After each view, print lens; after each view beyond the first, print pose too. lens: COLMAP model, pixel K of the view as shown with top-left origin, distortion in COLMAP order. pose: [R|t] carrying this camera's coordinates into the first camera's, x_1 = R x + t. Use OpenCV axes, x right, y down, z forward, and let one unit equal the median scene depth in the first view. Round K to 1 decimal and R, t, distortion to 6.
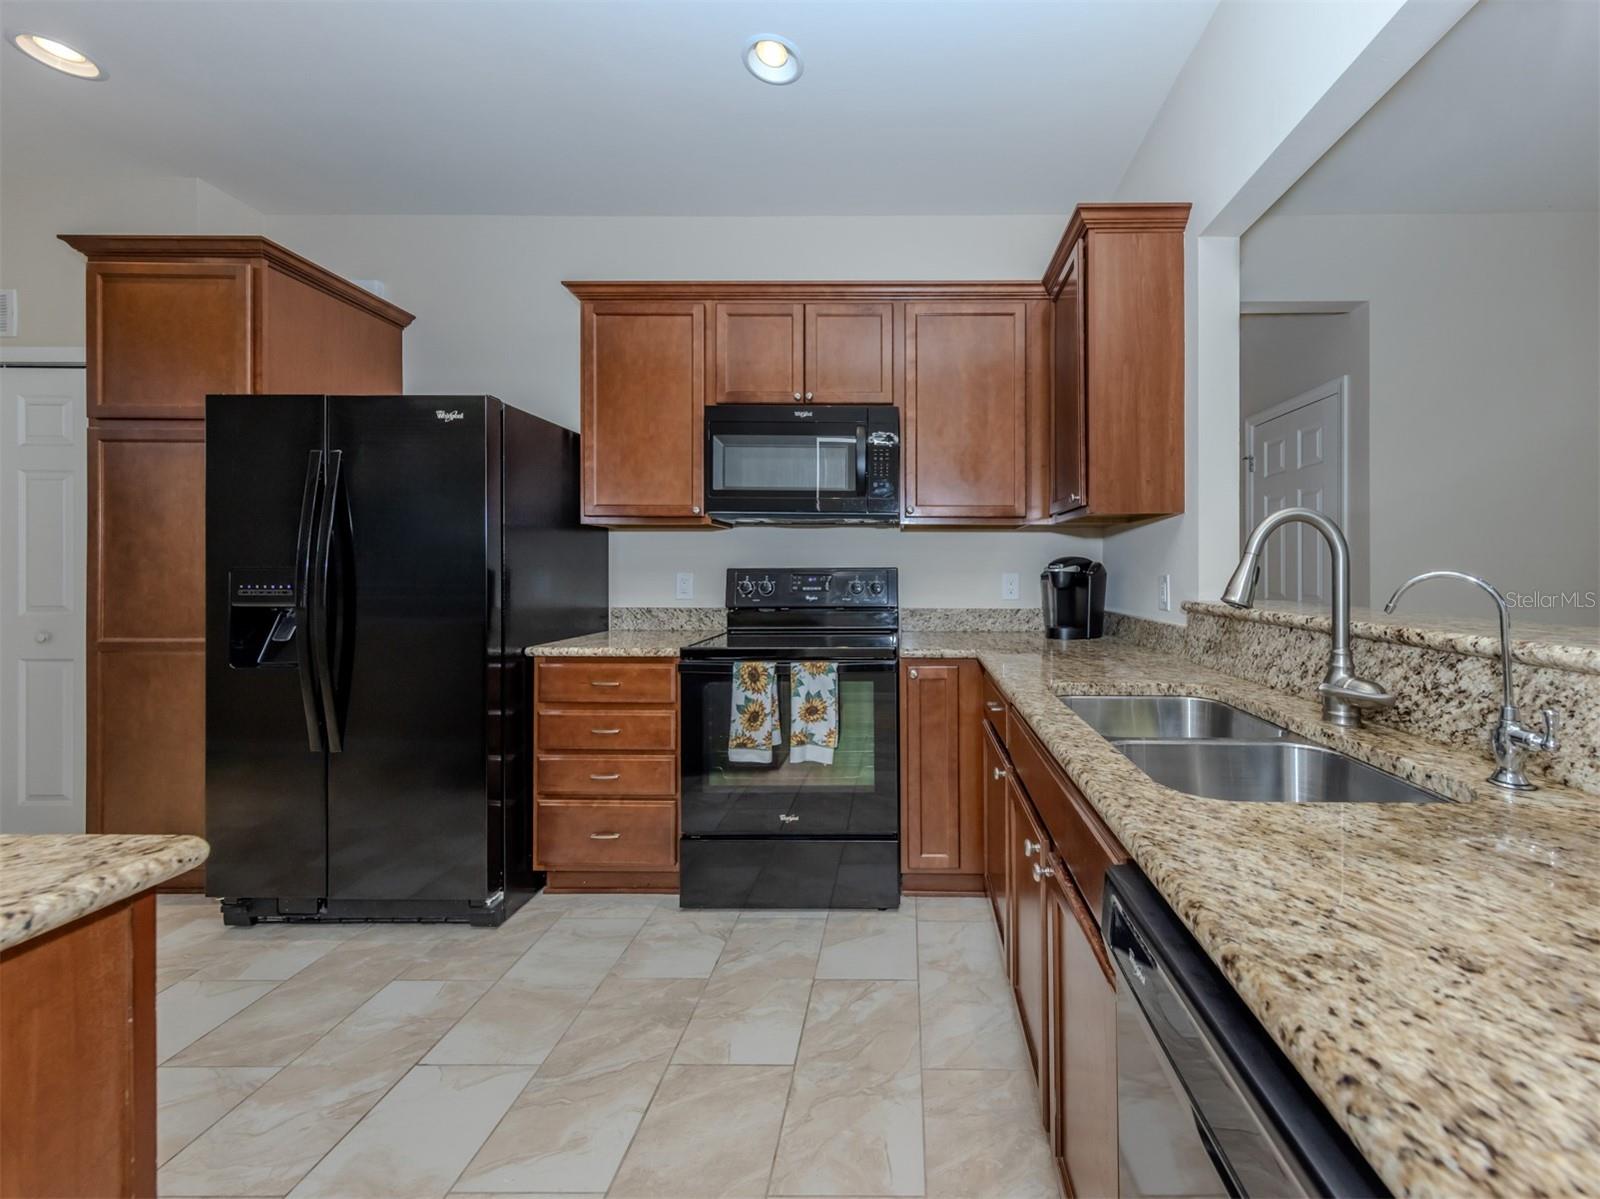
lens RADIAL K [[588.8, 0, 789.6], [0, 588.8, 563.2], [0, 0, 1]] dist [0.002053, -0.000173]
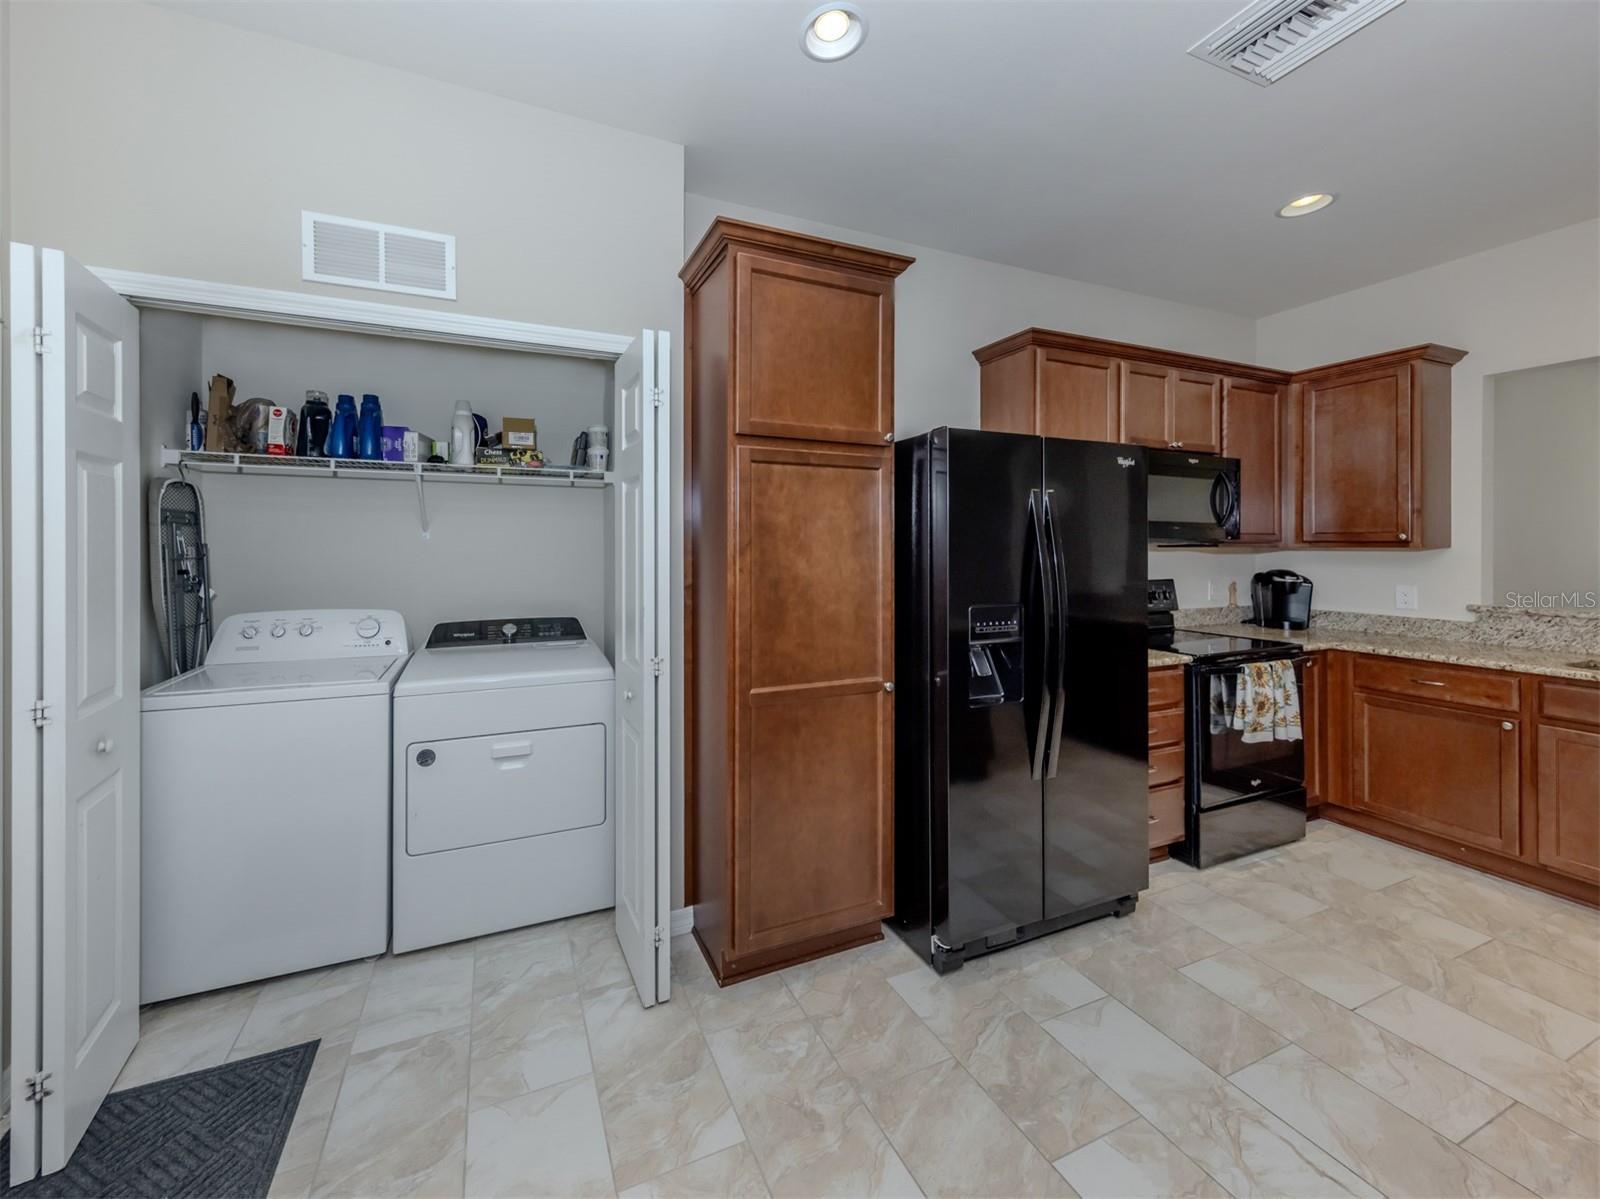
lens RADIAL K [[588.8, 0, 723.2], [0, 588.8, 549.5], [0, 0, 1]] dist [0.002053, -0.000173]
pose [[0.934264, -0.004004, 0.356559, -1.778014], [0.002625, 0.999987, 0.004350, -0.096774], [-0.356572, -0.003128, 0.934263, 0.244449]]
